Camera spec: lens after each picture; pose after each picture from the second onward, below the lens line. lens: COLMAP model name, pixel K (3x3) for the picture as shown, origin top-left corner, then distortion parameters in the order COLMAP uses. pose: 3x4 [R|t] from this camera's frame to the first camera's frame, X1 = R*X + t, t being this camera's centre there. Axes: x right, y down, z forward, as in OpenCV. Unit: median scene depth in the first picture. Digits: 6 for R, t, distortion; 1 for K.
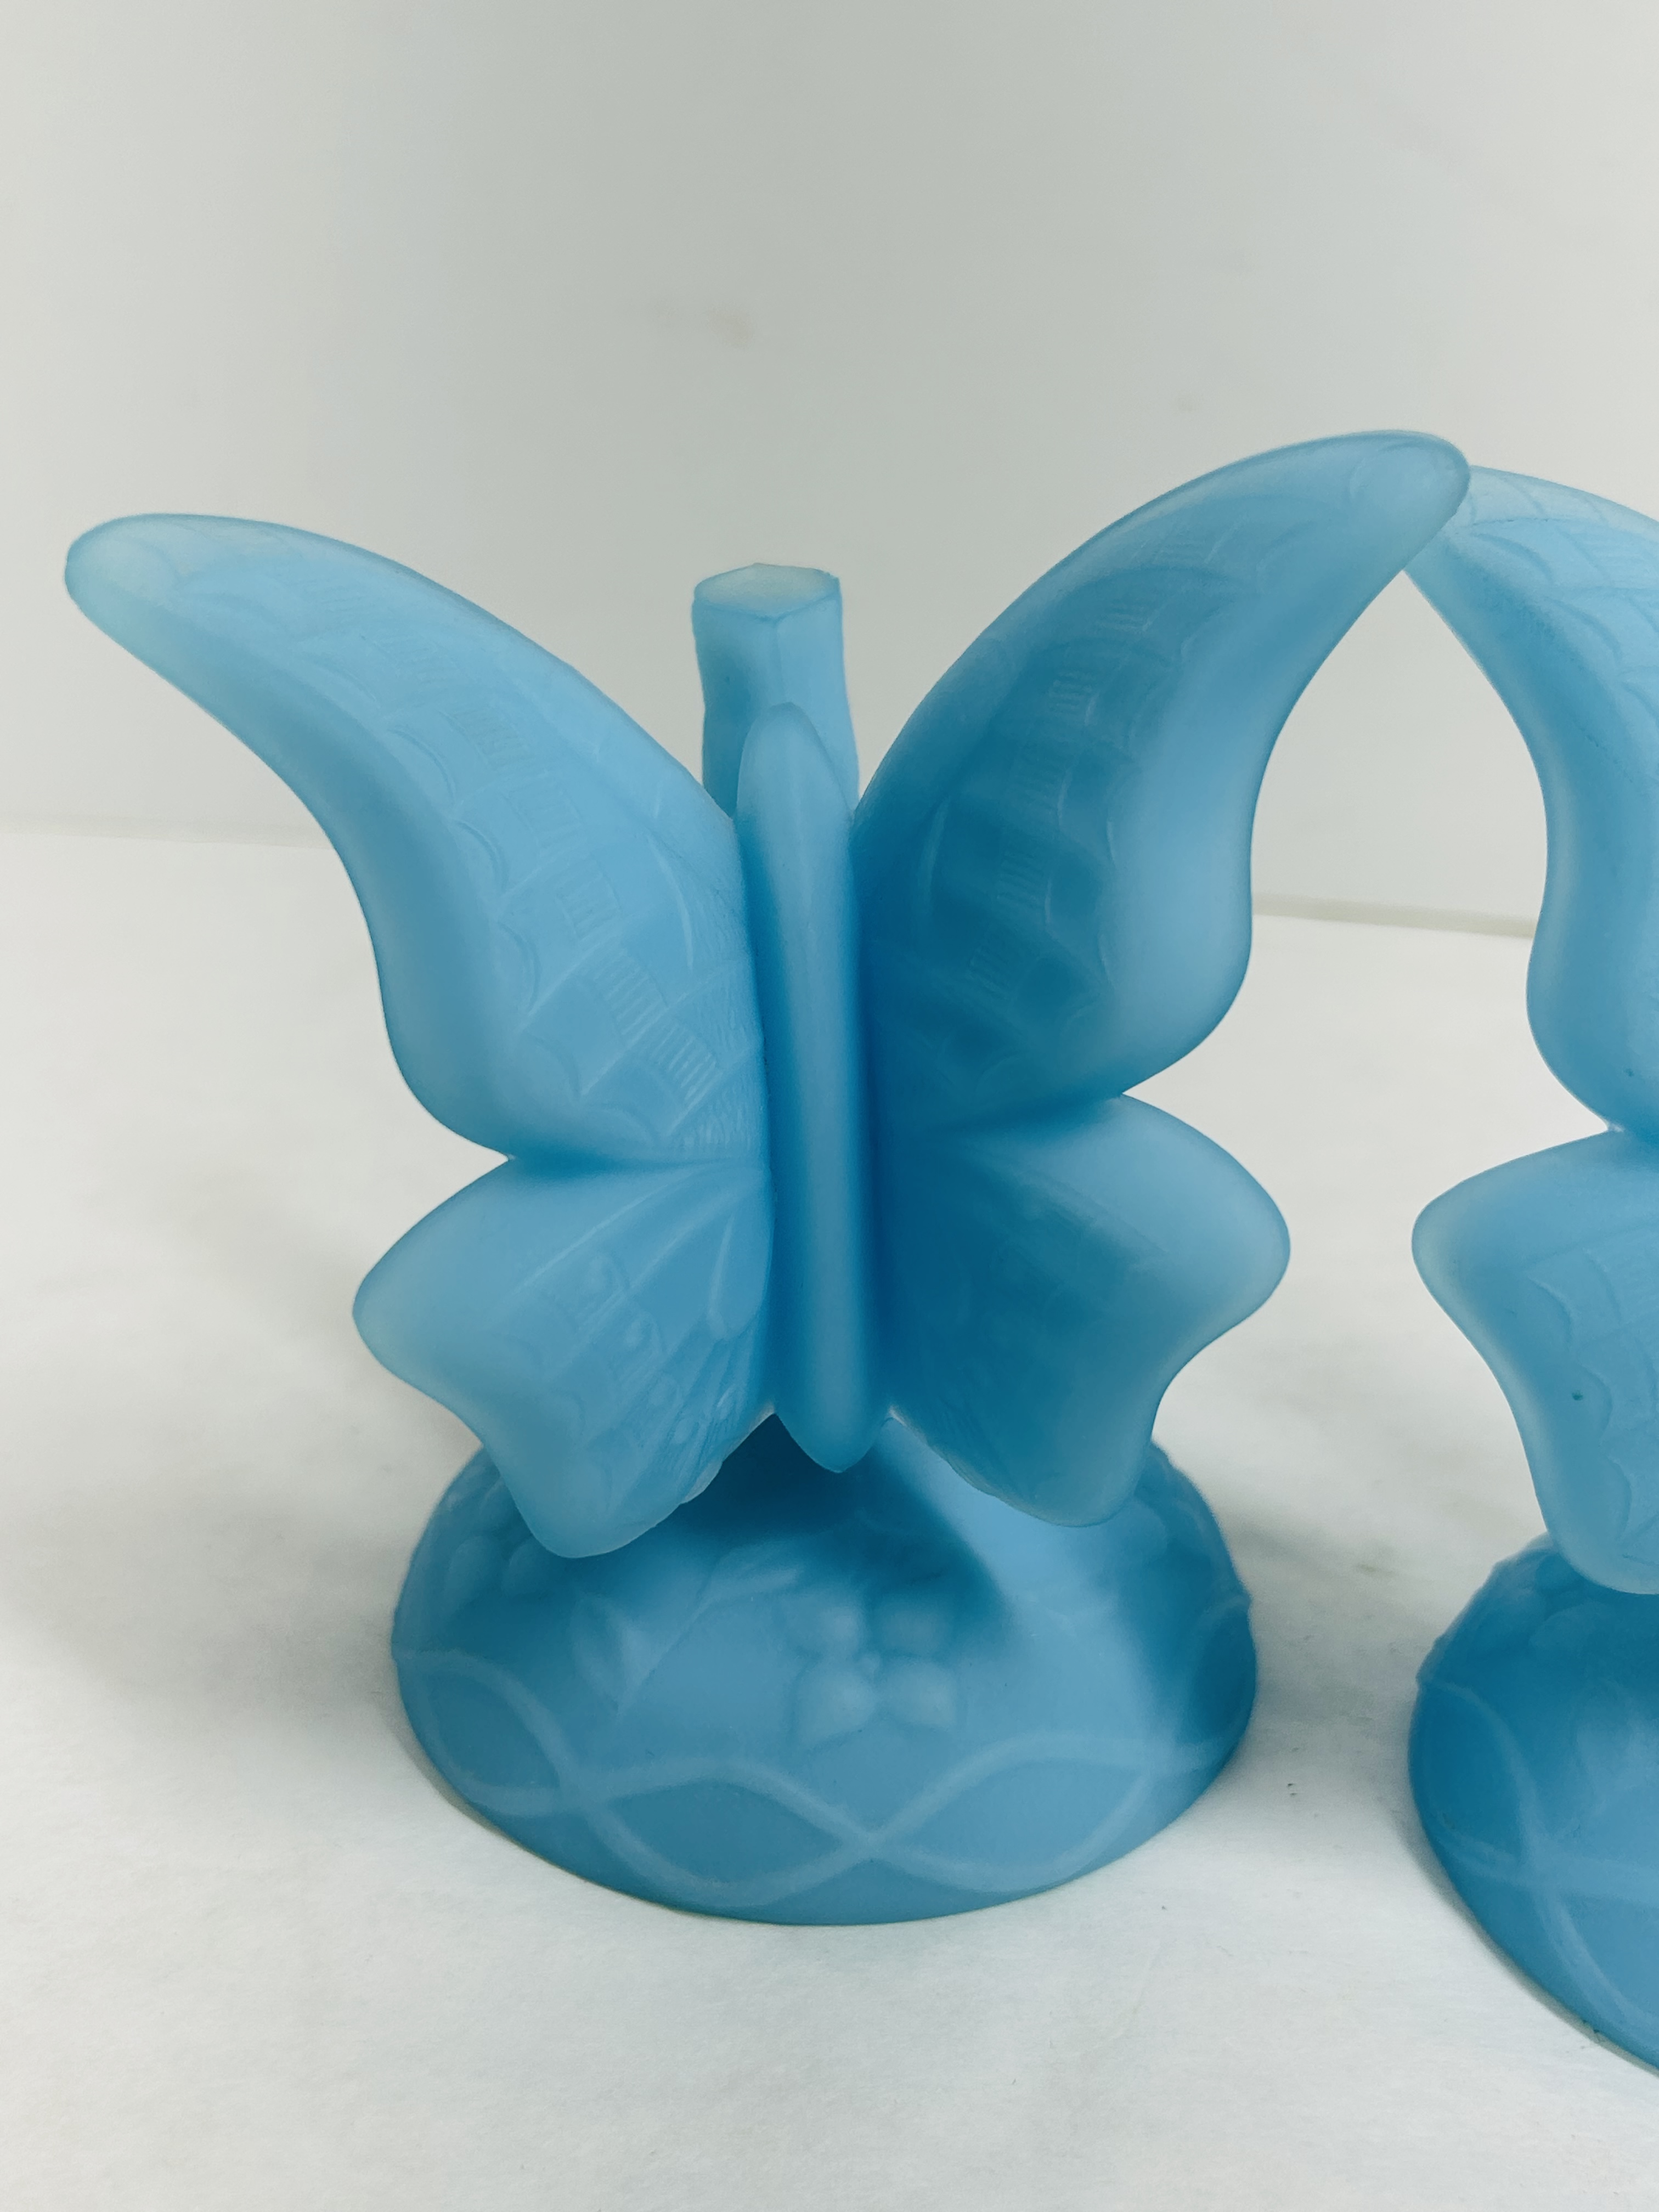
lens RADIAL K [[2443.7, 0, 834.3], [0, 2443.7, 1088.4], [0, 0, 1]] dist [0.202186, -0.700228]
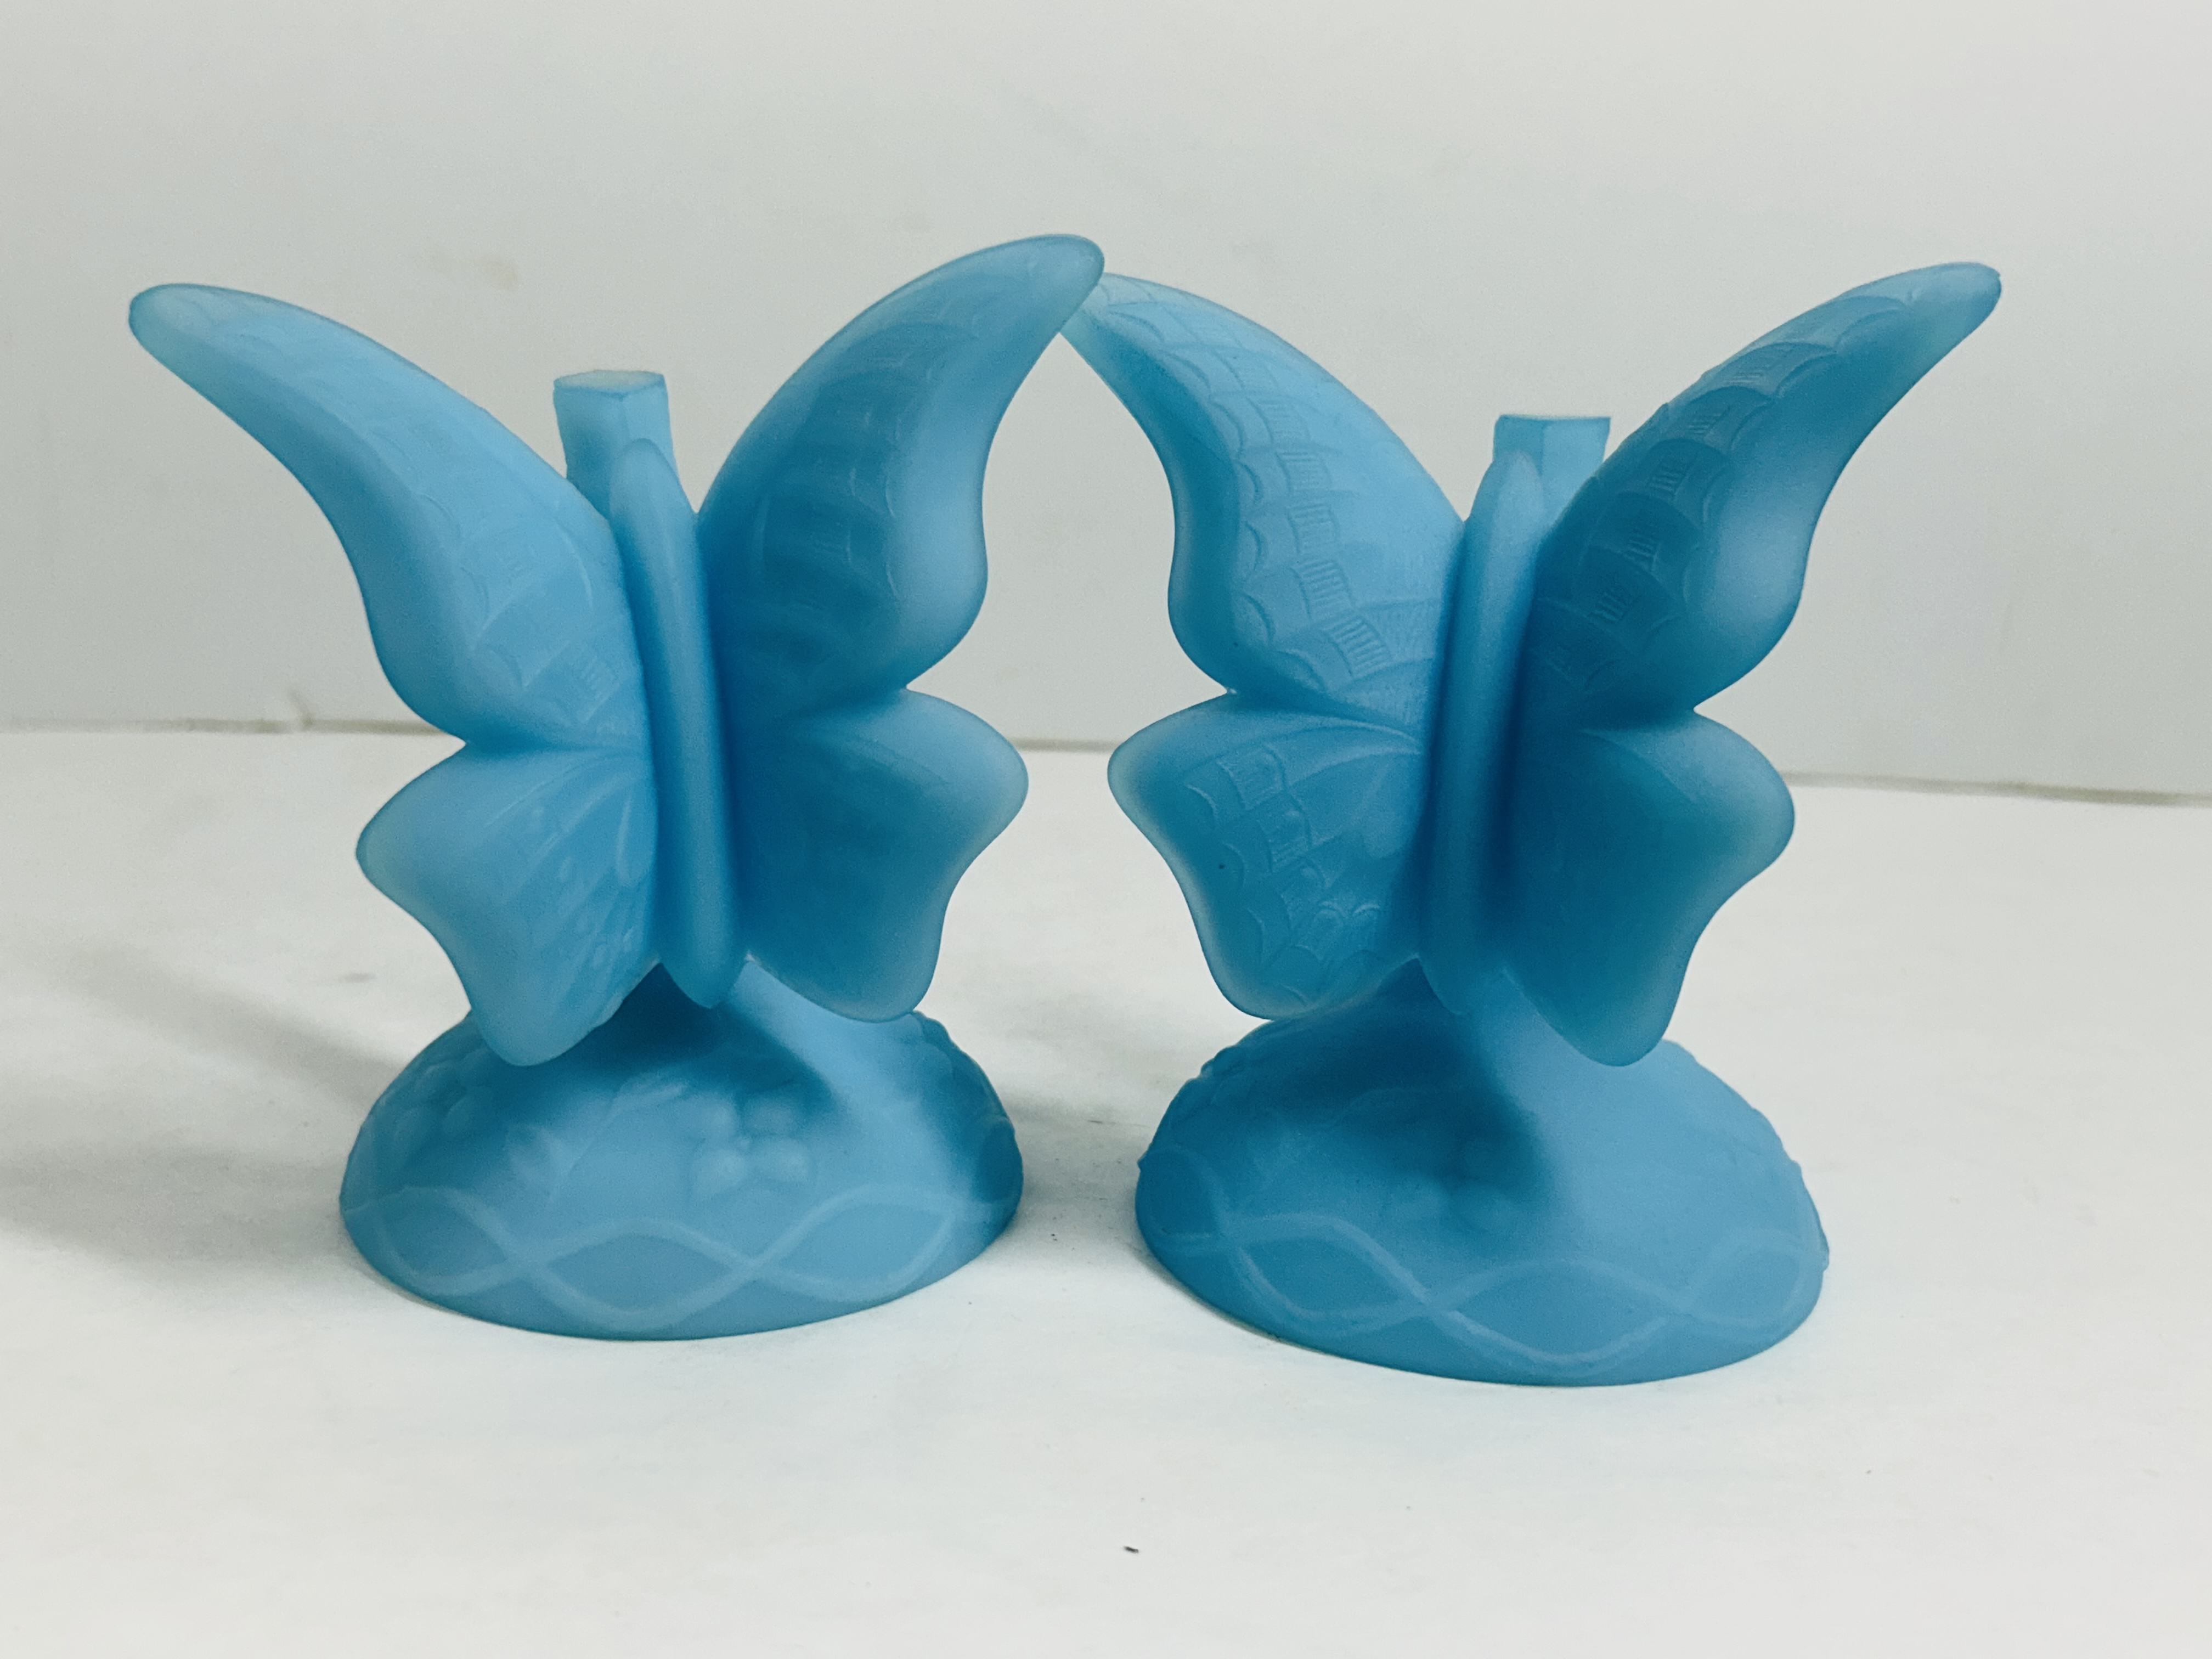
lens RADIAL K [[2443.7, 0, 1106.0], [0, 2443.7, 829.5], [0, 0, 1]] dist [0.202186, -0.700228]
pose [[0.971938, -0.049798, 0.229906, -0.099869], [0.077002, 0.990843, -0.110912, 0.245155], [-0.222278, 0.125503, 0.966872, -0.390016]]
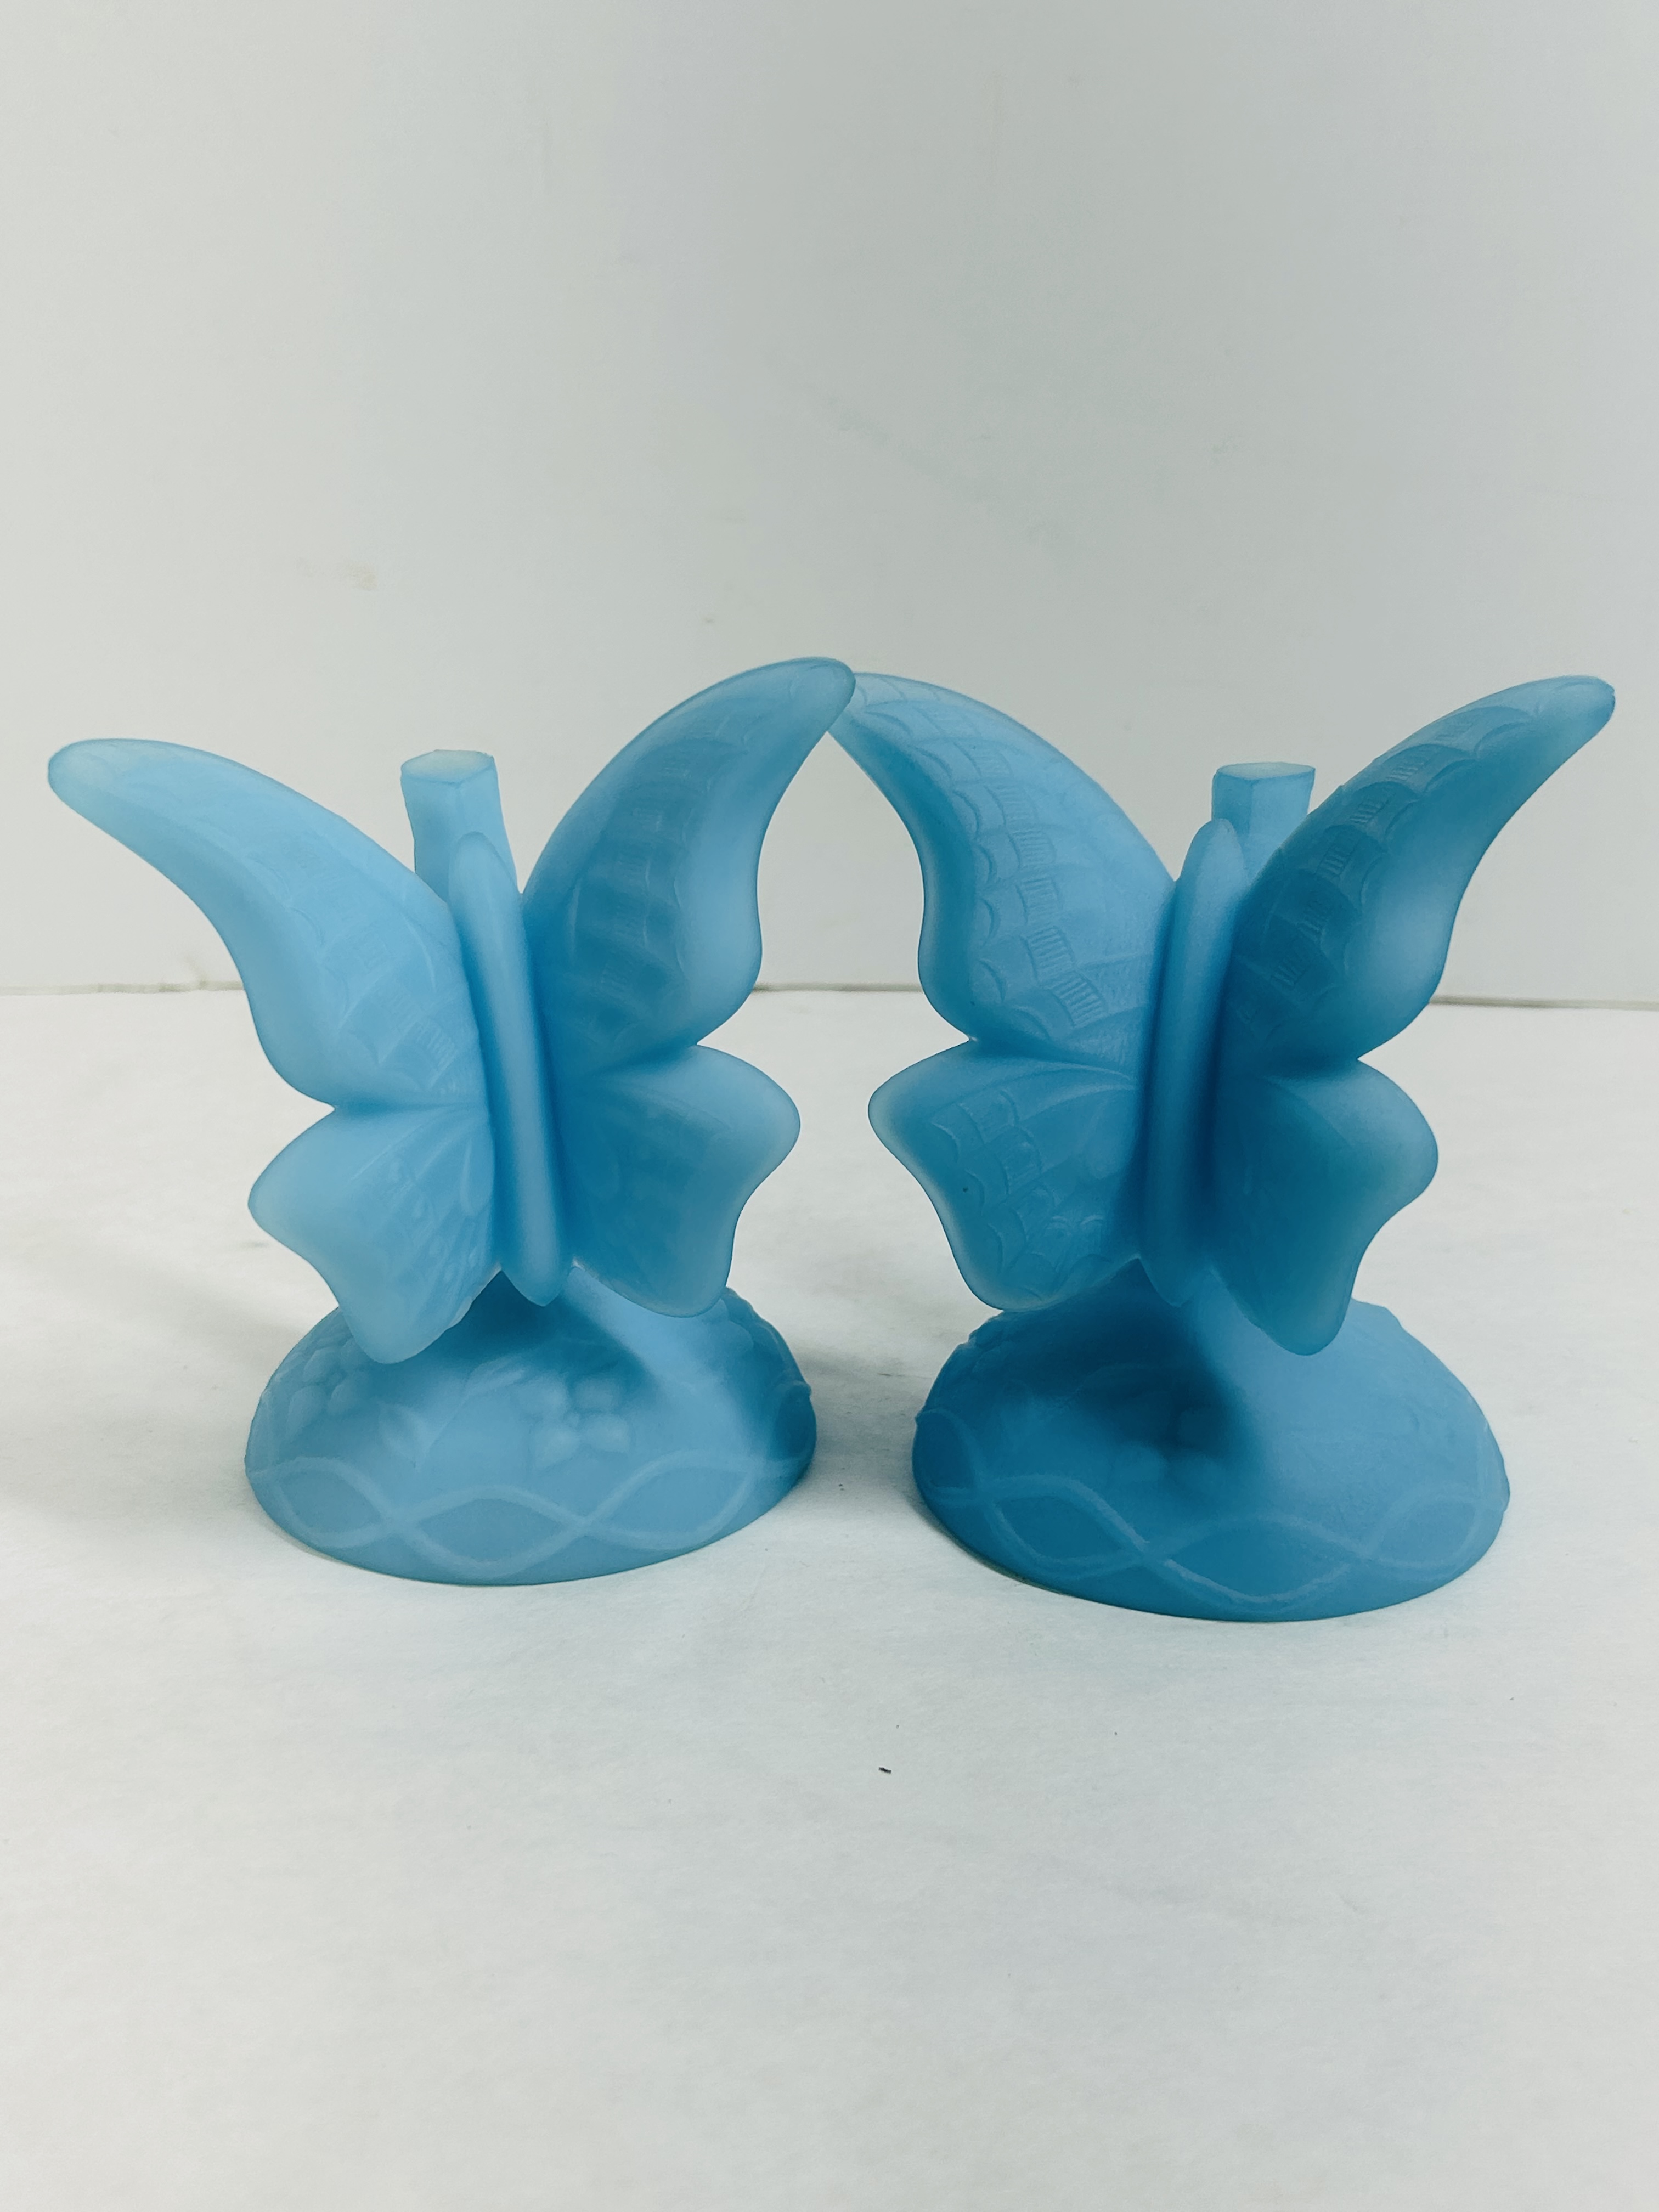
lens RADIAL K [[2443.7, 0, 834.3], [0, 2443.7, 1088.4], [0, 0, 1]] dist [0.202186, -0.700228]
pose [[0.982967, -0.080206, 0.165358, -0.071066], [0.091213, 0.994018, -0.060072, 0.139846], [-0.159550, 0.074132, 0.984402, -0.669684]]
